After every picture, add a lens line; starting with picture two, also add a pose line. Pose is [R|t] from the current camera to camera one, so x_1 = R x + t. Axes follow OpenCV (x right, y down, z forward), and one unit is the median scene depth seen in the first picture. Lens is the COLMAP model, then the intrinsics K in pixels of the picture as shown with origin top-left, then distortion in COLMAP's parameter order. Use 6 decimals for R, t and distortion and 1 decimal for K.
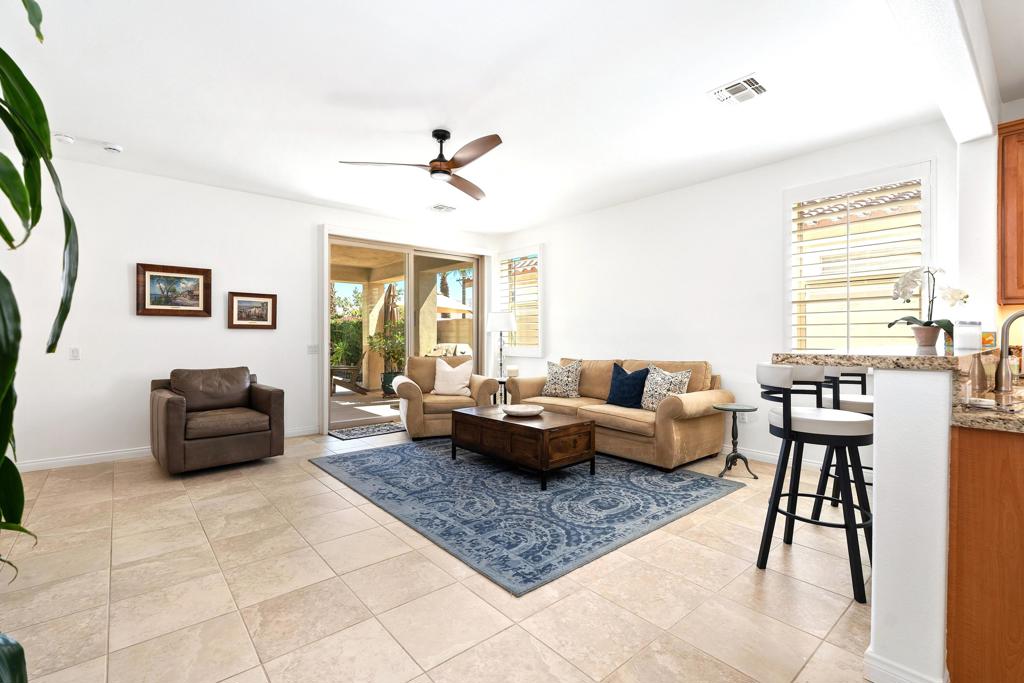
lens RADIAL K [[457.7, 0, 514.4], [0, 457.7, 339.2], [0, 0, 1]] dist [-0.001597, -0.000239]
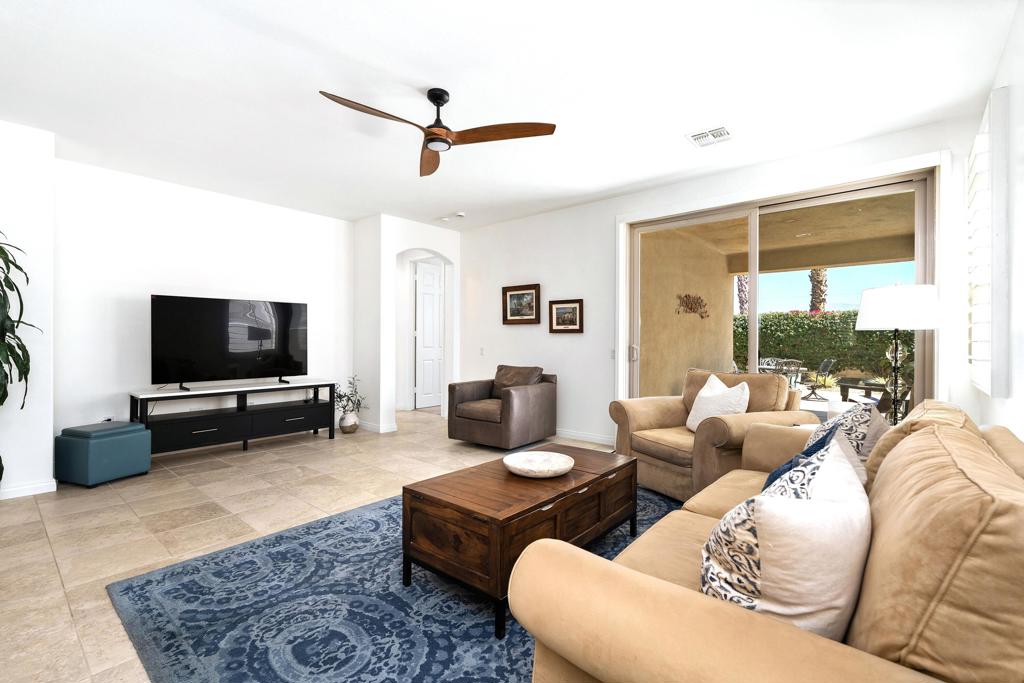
lens RADIAL K [[457.7, 0, 514.4], [0, 457.7, 339.2], [0, 0, 1]] dist [-0.001597, -0.000239]
pose [[0.148314, -0.003284, -0.988935, 0.657756], [-0.008631, 0.999952, -0.004615, -0.002308], [0.988903, 0.009220, 0.148279, 0.983694]]
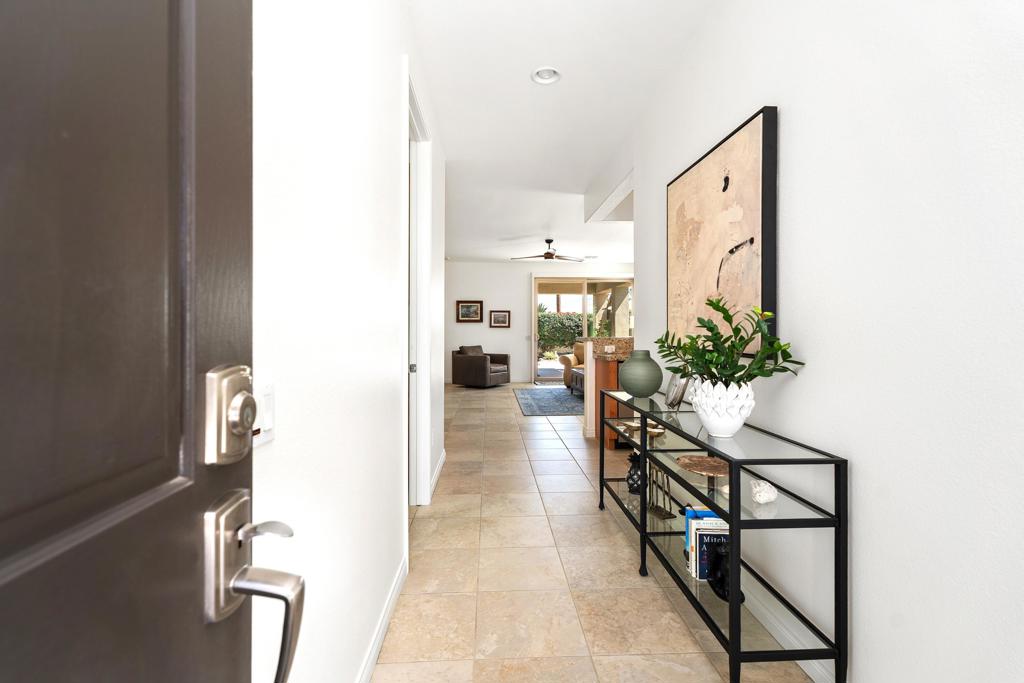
lens RADIAL K [[457.7, 0, 514.4], [0, 457.7, 339.2], [0, 0, 1]] dist [-0.001597, -0.000239]
pose [[0.791846, 0.012284, -0.610597, 1.033478], [-0.005465, 0.999900, 0.013029, 0.002819], [0.610696, -0.006980, 0.791834, -0.837359]]
